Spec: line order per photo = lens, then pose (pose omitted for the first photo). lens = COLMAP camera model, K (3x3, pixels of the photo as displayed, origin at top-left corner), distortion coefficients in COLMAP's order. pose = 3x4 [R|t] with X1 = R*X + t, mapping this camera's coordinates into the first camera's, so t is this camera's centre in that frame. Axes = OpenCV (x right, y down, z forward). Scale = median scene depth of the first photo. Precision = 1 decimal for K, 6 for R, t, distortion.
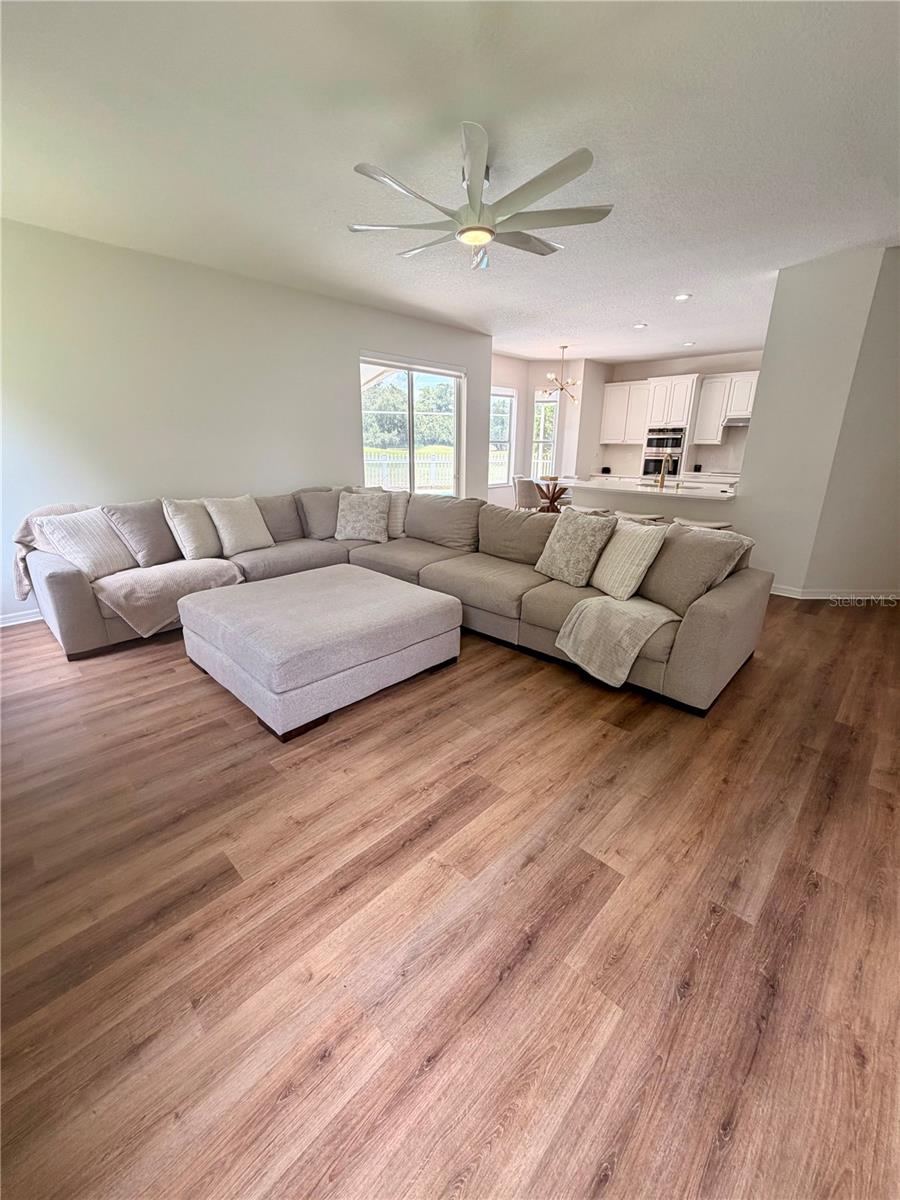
lens RADIAL K [[479.1, 0, 453.5], [0, 479.1, 599.7], [0, 0, 1]] dist [-0.001120, -0.000092]
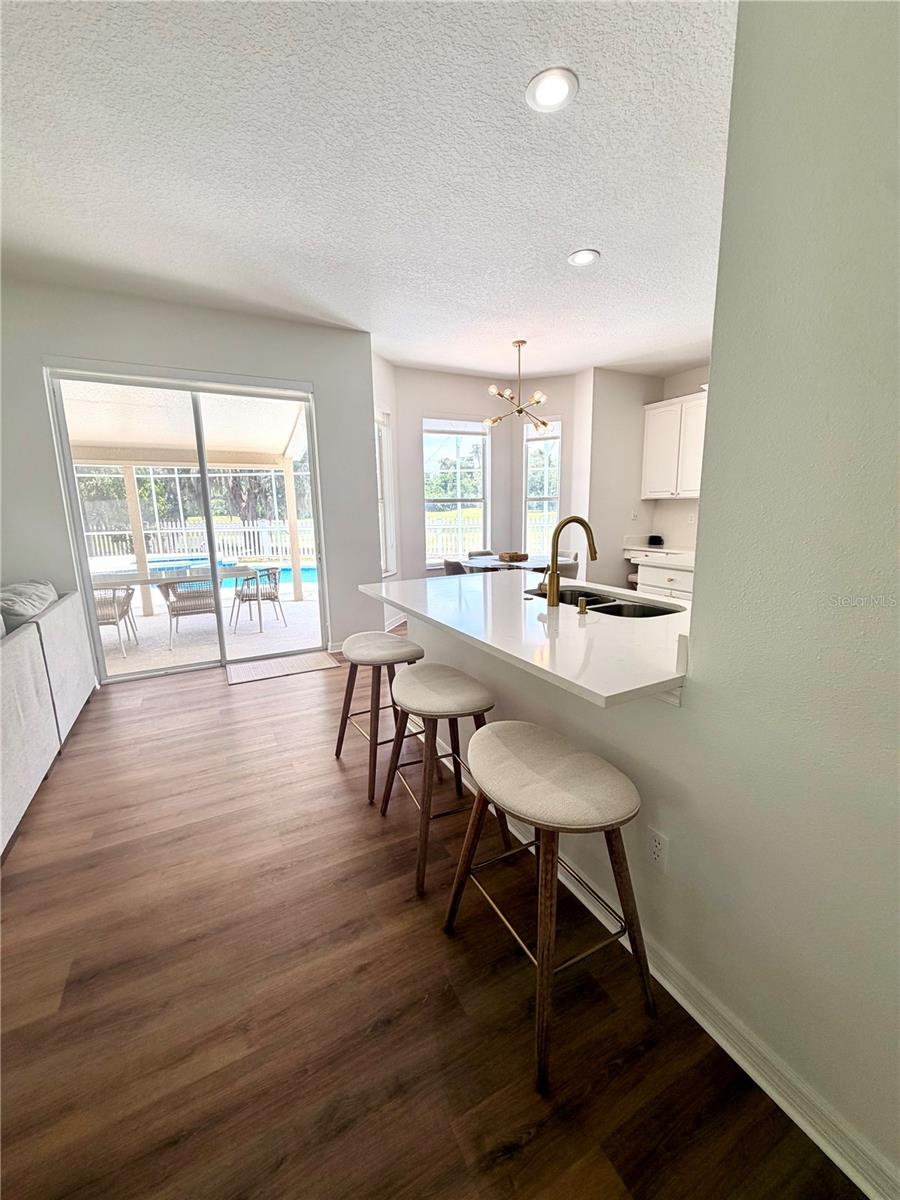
lens RADIAL K [[479.1, 0, 447.8], [0, 479.1, 596.7], [0, 0, 1]] dist [-0.001120, -0.000092]
pose [[0.950634, 0.039190, -0.307831, 0.289828], [-0.076609, 0.990927, -0.110427, -0.122756], [0.300710, 0.128558, 0.945011, 0.385701]]
